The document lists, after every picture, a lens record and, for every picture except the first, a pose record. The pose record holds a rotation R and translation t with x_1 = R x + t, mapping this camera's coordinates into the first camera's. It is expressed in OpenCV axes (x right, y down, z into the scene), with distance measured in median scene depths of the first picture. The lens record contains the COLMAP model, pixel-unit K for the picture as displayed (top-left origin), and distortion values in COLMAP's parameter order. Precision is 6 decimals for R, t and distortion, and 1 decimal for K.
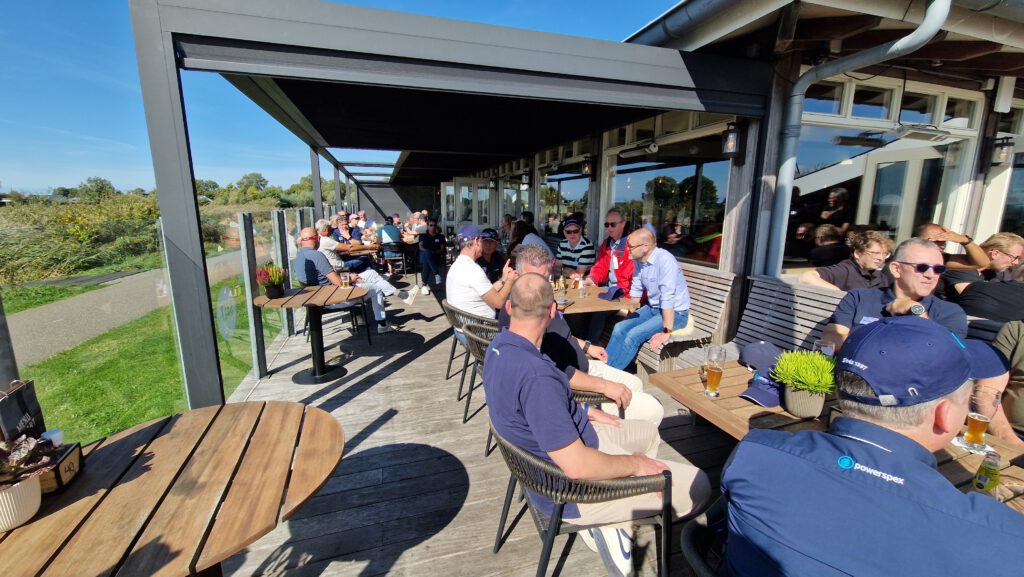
lens RADIAL K [[400.6, 0, 512.0], [0, 400.6, 288.5], [0, 0, 1]] dist [-0.001494, -0.000079]
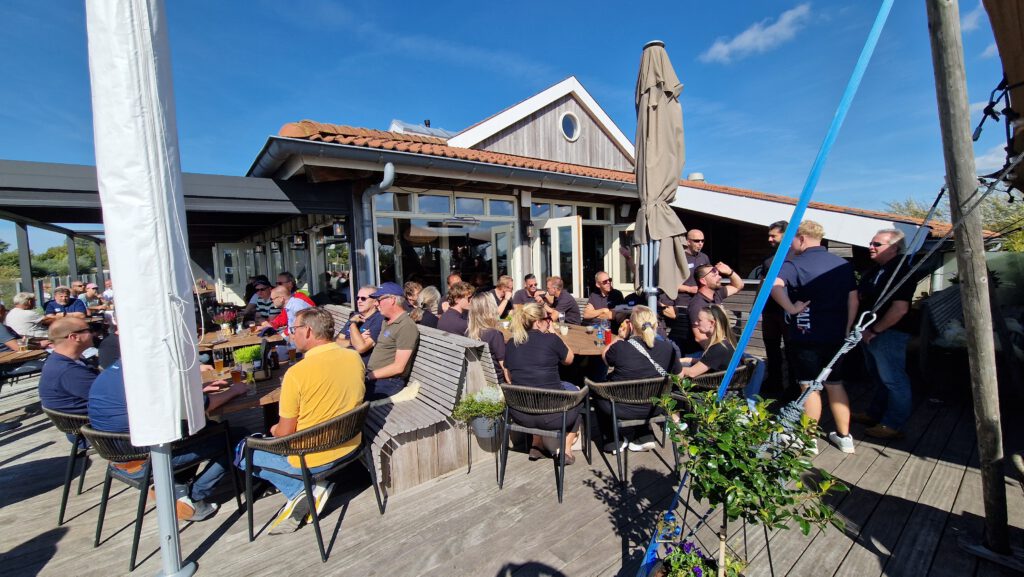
lens RADIAL K [[407.3, 0, 512.0], [0, 407.3, 288.5], [0, 0, 1]] dist [0.003403, 0.000549]
pose [[0.940240, -0.064043, 0.334436, 0.547627], [0.106914, 0.988010, -0.111381, 0.104035], [-0.323293, 0.140481, 0.935813, -0.606864]]
